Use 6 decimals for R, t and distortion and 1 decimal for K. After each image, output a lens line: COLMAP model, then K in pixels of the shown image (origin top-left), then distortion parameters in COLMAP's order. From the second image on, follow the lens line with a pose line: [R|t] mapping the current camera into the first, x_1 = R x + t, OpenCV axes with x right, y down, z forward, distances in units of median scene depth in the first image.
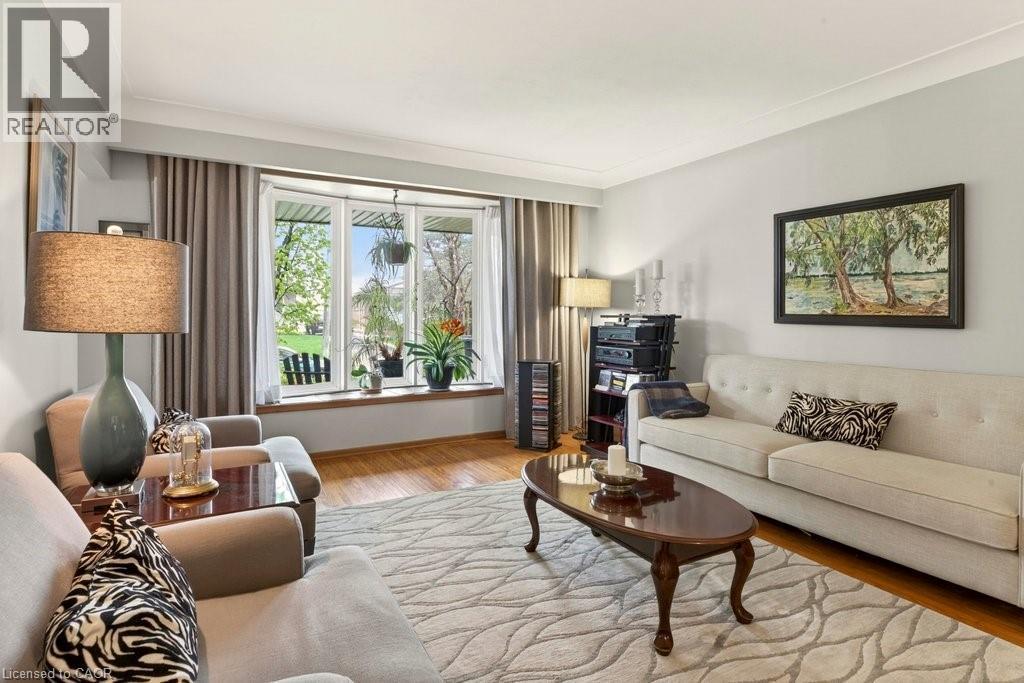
lens RADIAL K [[536.8, 0, 513.4], [0, 536.8, 316.3], [0, 0, 1]] dist [-0.003288, -0.000320]
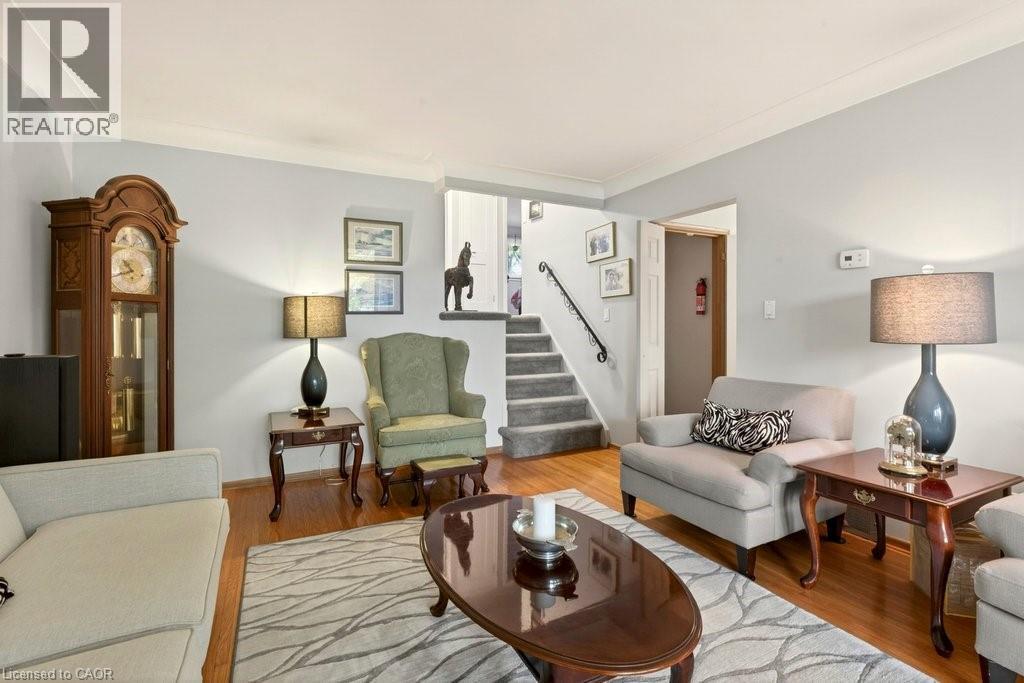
lens RADIAL K [[475.2, 0, 513.4], [0, 475.2, 329.0], [0, 0, 1]] dist [-0.000831, -0.000140]
pose [[-0.999624, -0.000418, 0.027422, 0.111732], [-0.000194, 0.999967, 0.008165, -0.005685], [-0.027425, 0.008156, -0.999591, 0.866789]]
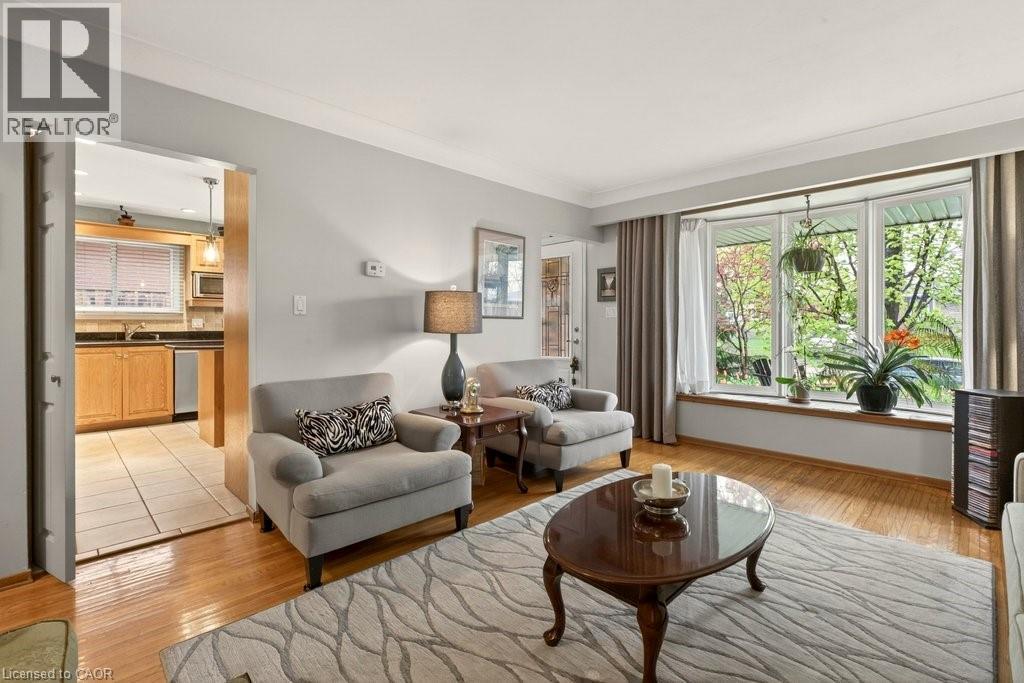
lens RADIAL K [[469.2, 0, 515.9], [0, 469.2, 319.6], [0, 0, 1]] dist [-0.001456, -0.000374]
pose [[0.272736, -0.008214, -0.962054, 0.469069], [-0.001279, 0.999960, -0.008901, -0.002561], [0.962088, 0.003658, 0.272714, 0.273260]]
